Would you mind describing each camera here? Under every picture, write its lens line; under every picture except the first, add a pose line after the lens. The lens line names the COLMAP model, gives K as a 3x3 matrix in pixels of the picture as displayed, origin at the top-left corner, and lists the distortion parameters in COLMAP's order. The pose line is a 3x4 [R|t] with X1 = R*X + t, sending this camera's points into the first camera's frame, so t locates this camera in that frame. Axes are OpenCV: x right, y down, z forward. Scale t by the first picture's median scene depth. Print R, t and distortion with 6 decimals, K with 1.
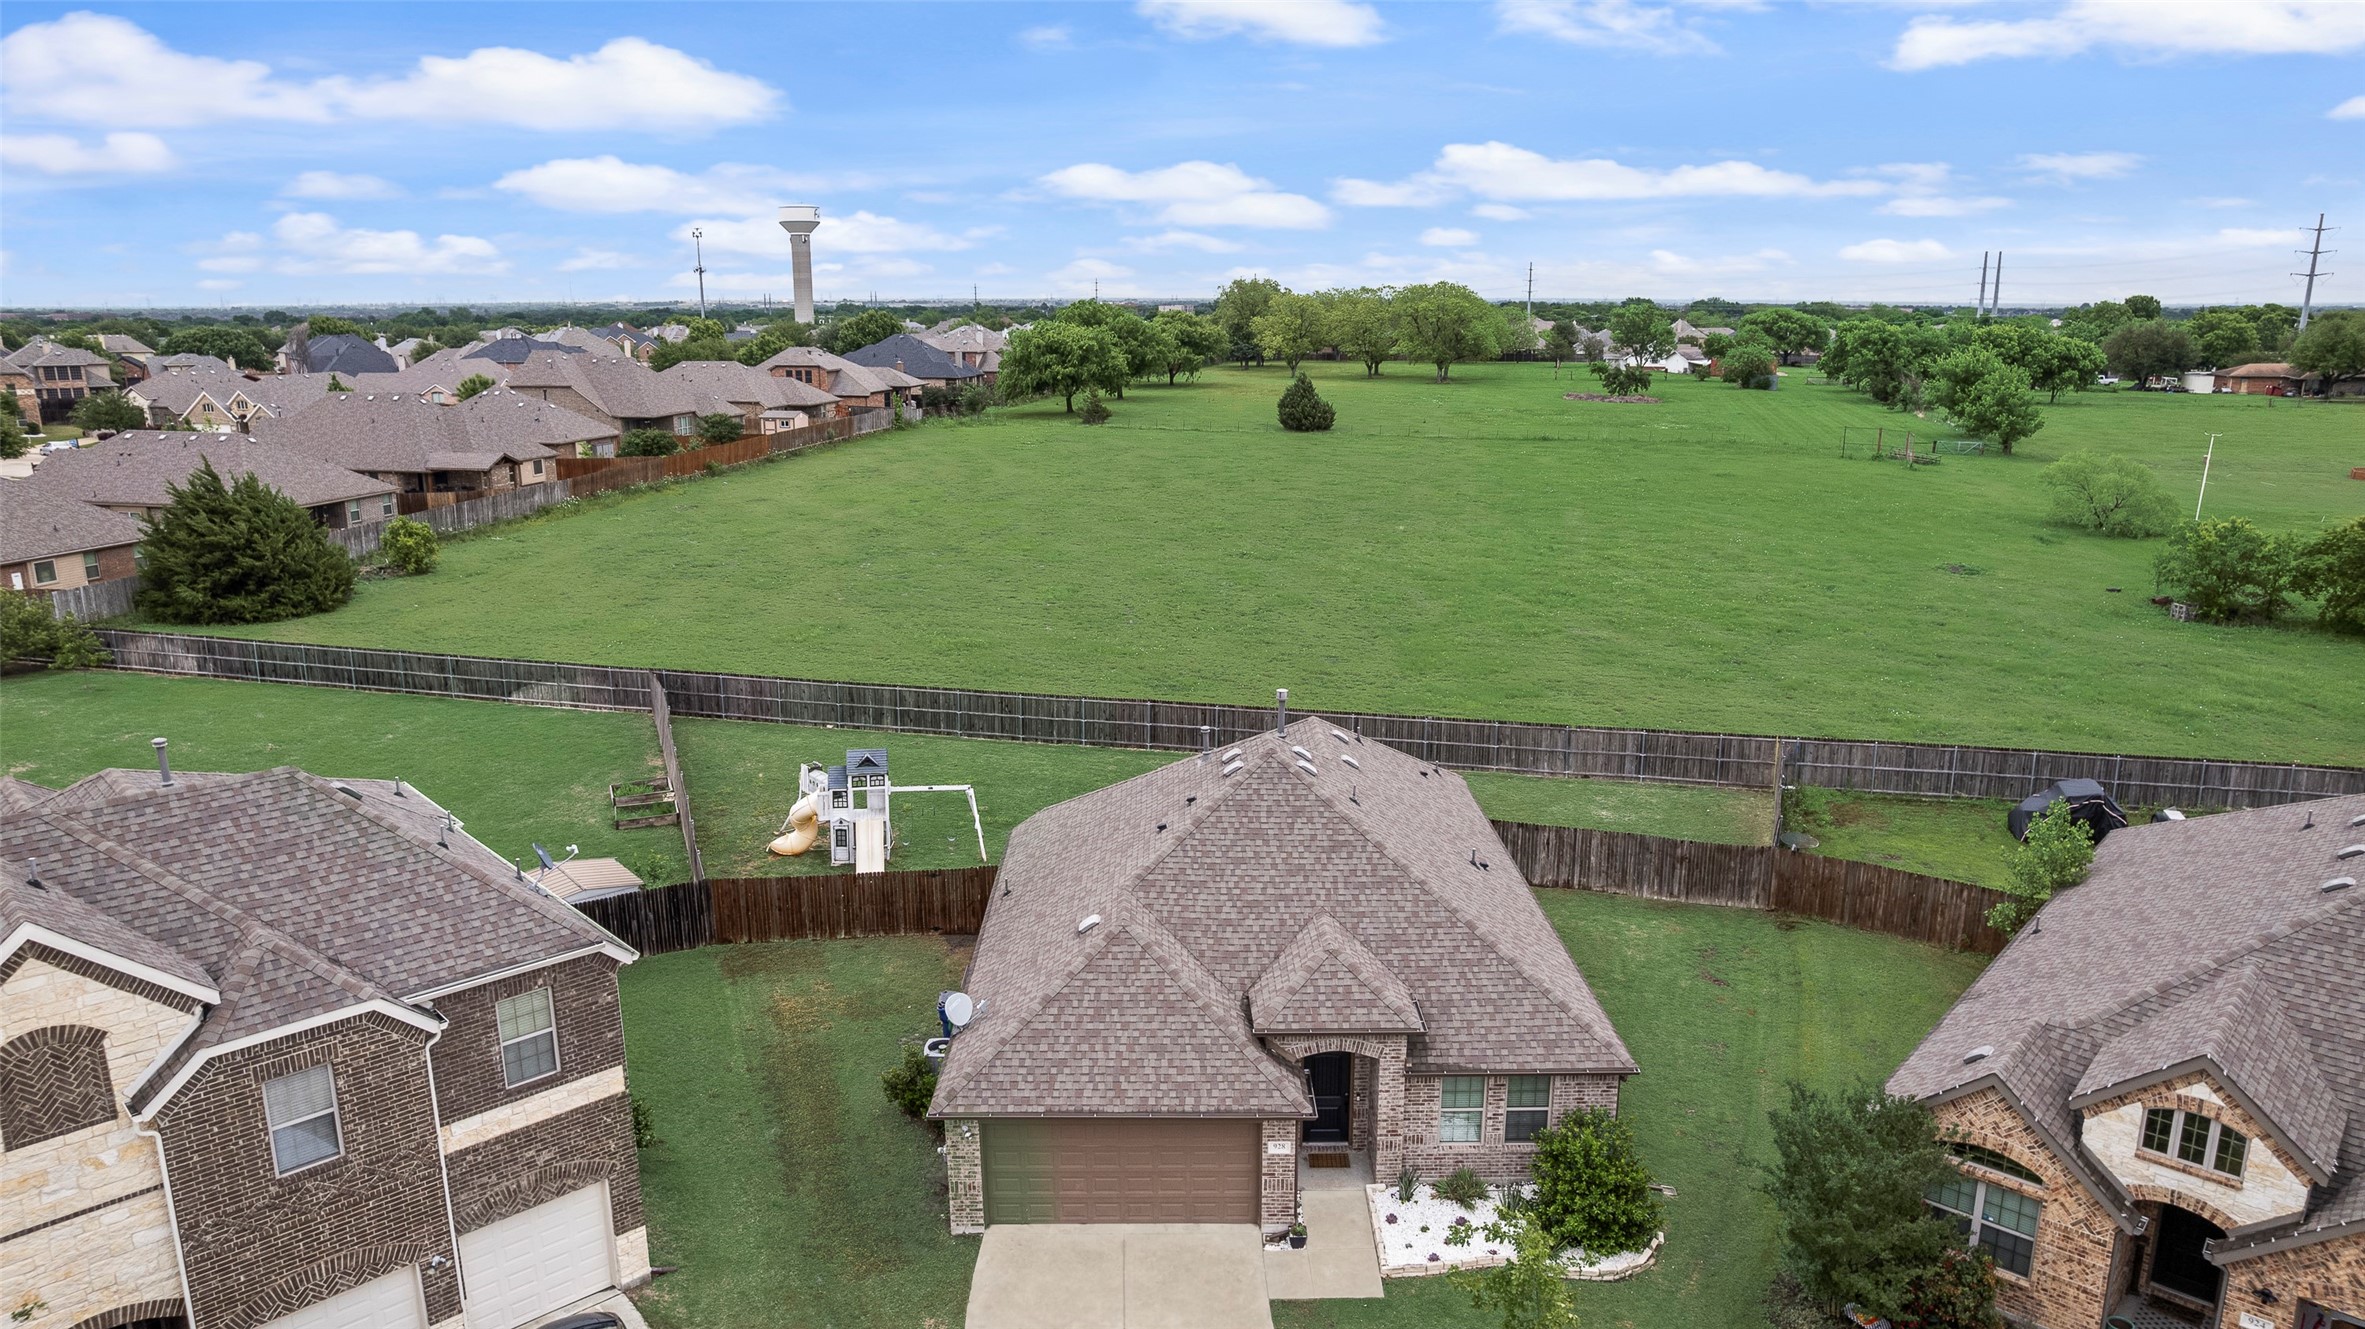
lens RADIAL K [[1532.3, 0, 1195.1], [0, 1532.3, 658.9], [0, 0, 1]] dist [-0.064845, 0.048073]
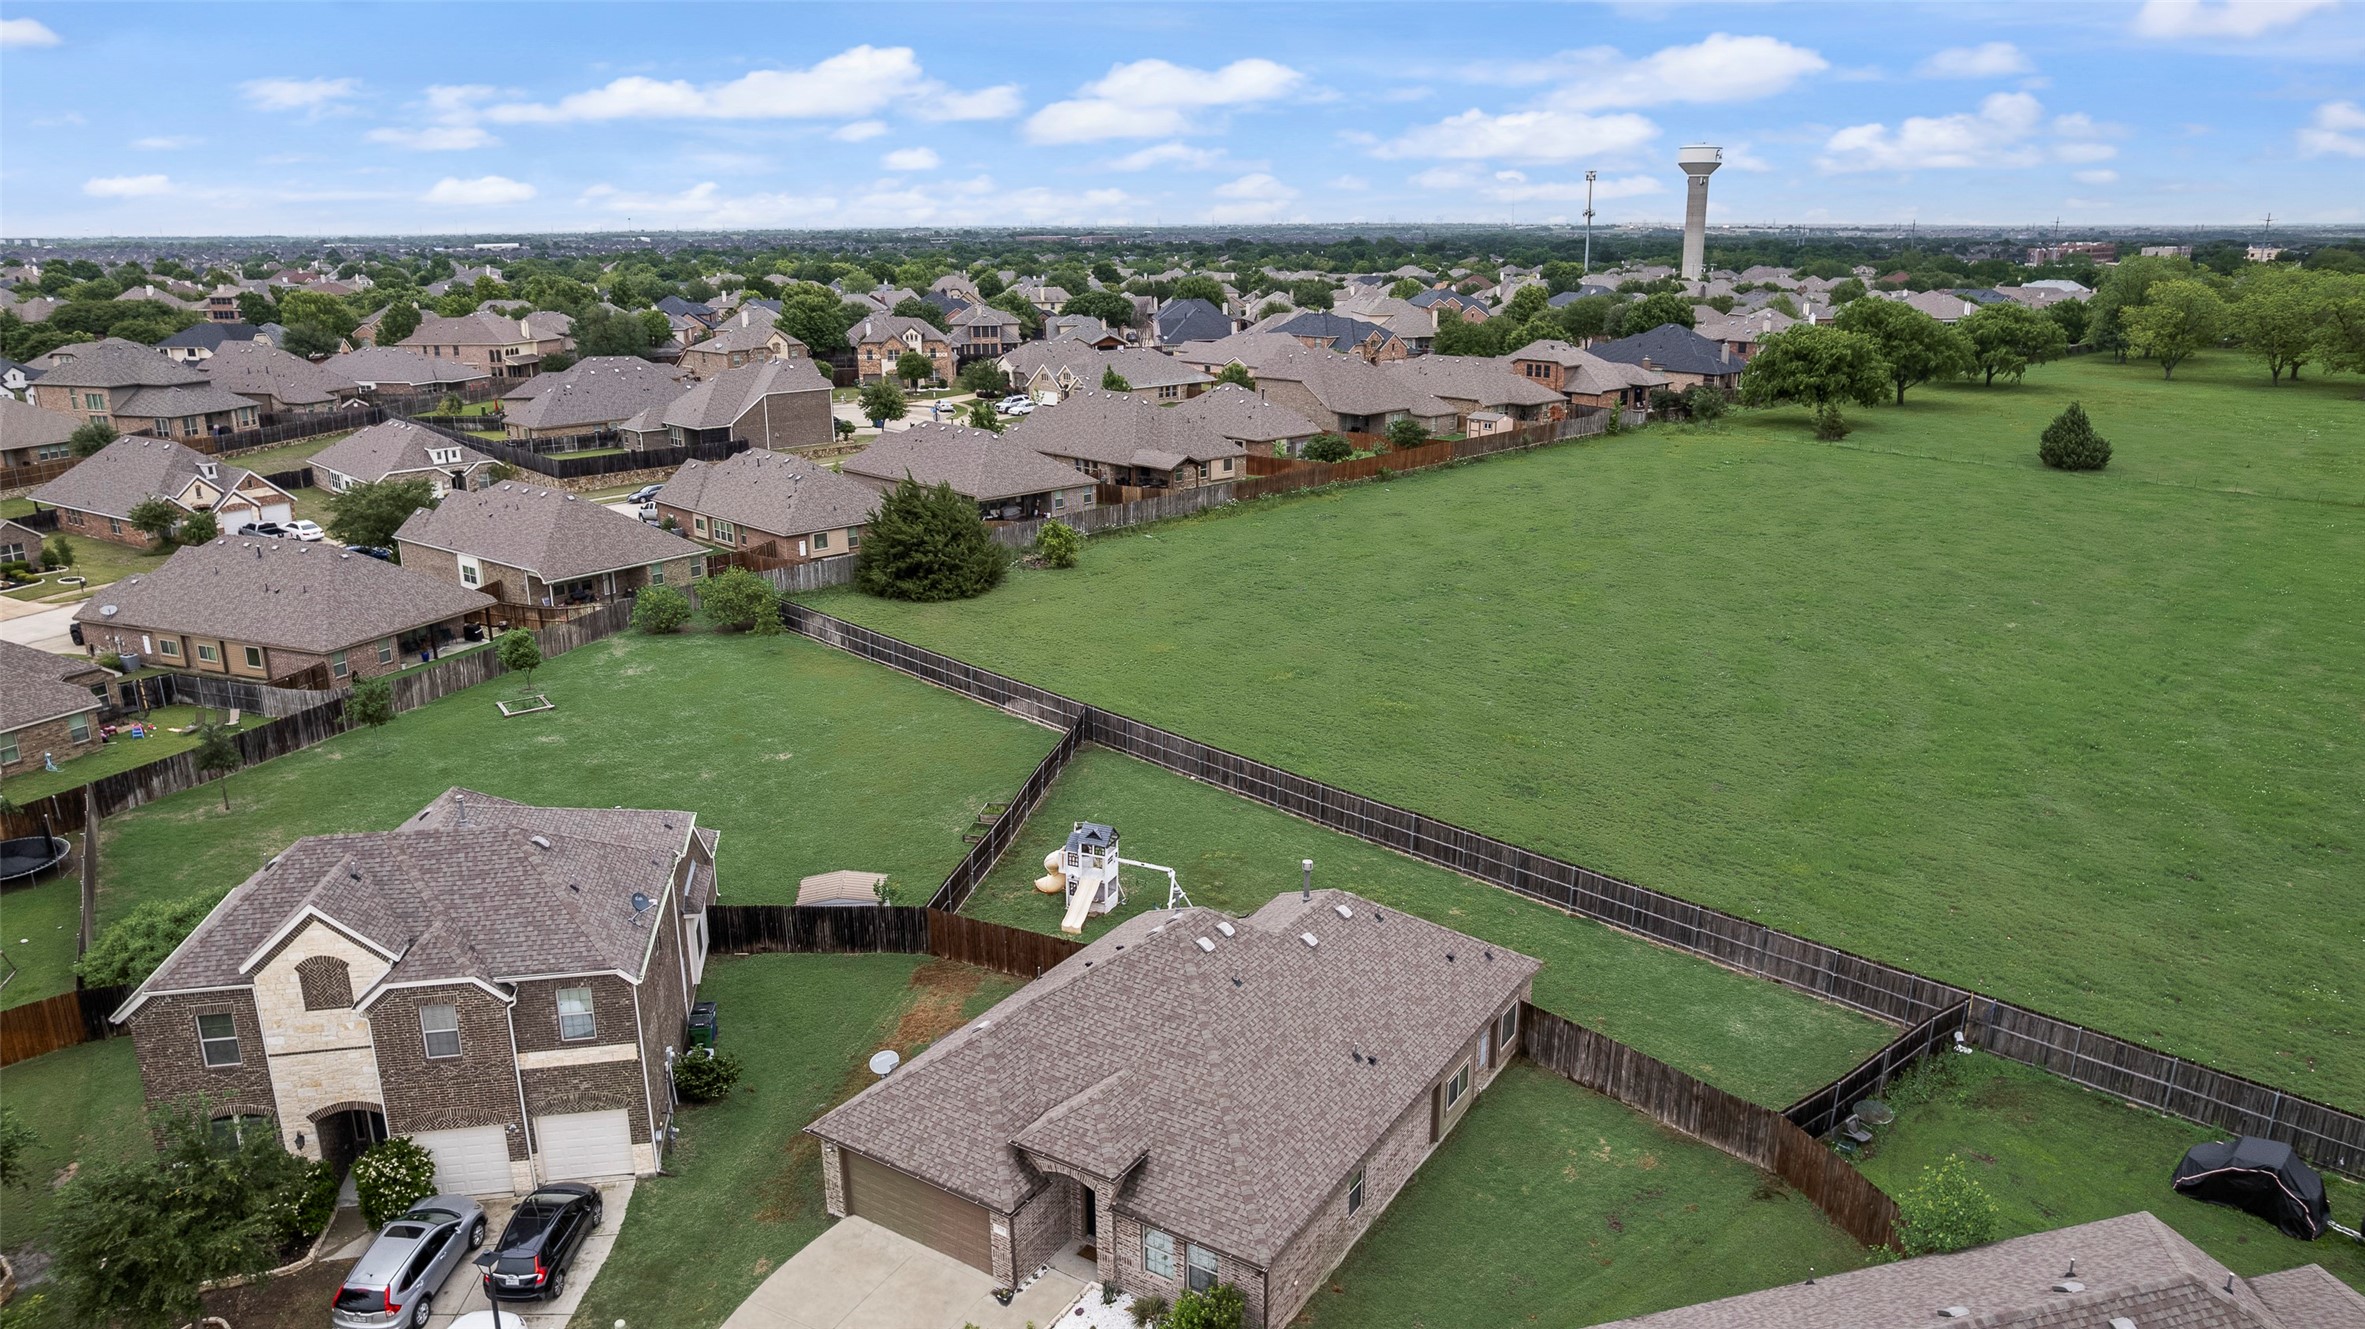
lens RADIAL K [[1532.3, 0, 1157.1], [0, 1532.3, 660.0], [0, 0, 1]] dist [-0.064845, 0.048073]
pose [[0.840226, 0.142450, -0.523191, 0.314018], [-0.123943, 0.989786, 0.070442, -0.114494], [0.527881, 0.005659, 0.849299, -0.030730]]
